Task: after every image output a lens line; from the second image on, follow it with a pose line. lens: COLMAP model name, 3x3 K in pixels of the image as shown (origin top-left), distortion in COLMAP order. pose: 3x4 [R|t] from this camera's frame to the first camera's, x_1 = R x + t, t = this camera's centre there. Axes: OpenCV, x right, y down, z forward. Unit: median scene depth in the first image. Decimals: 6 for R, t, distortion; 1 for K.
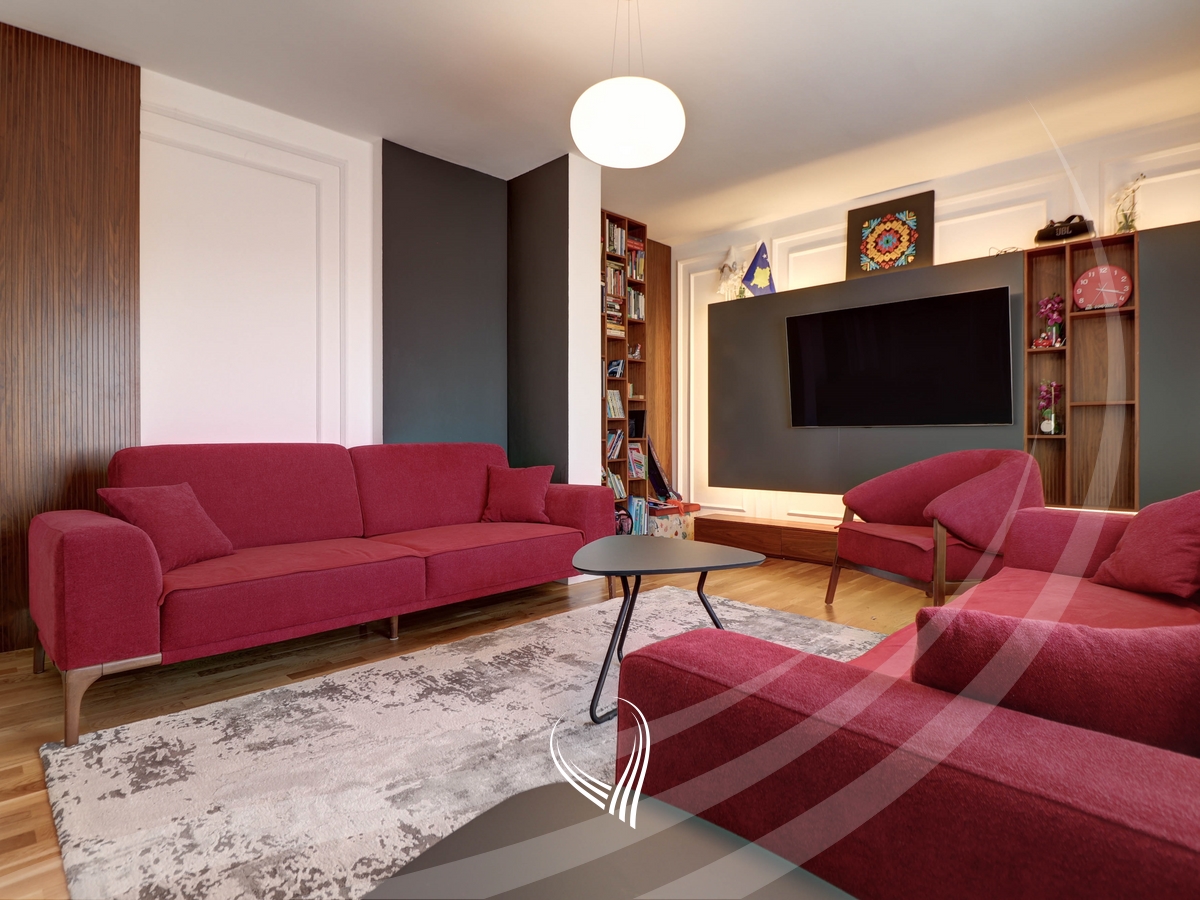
lens RADIAL K [[628.9, 0, 606.7], [0, 628.9, 441.4], [0, 0, 1]] dist [-0.001195, -0.010222]
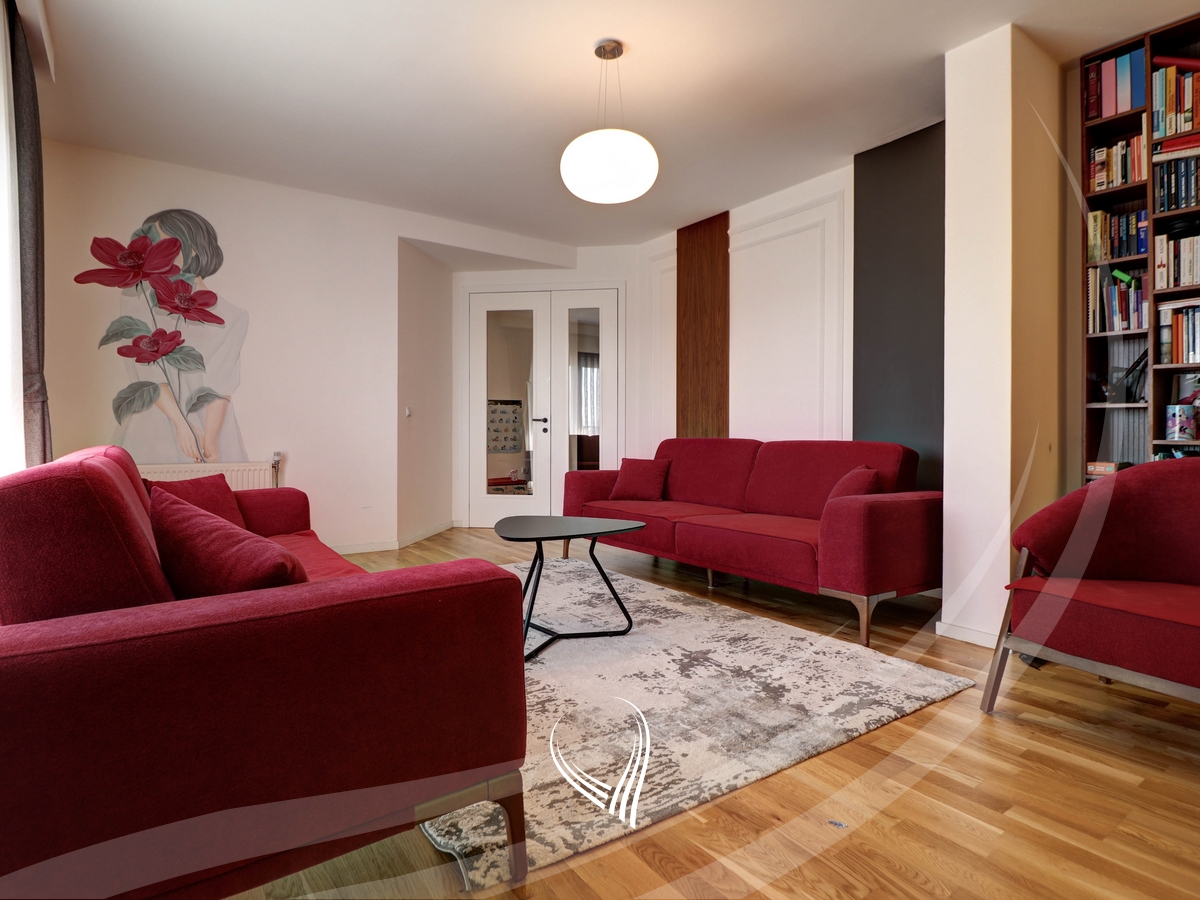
lens RADIAL K [[628.9, 0, 606.7], [0, 628.9, 441.4], [0, 0, 1]] dist [-0.001195, -0.010222]
pose [[-0.159235, 0.010894, -0.987181, 0.734833], [-0.012112, 0.999842, 0.012987, -0.004644], [0.987166, 0.014024, -0.159078, 0.731015]]
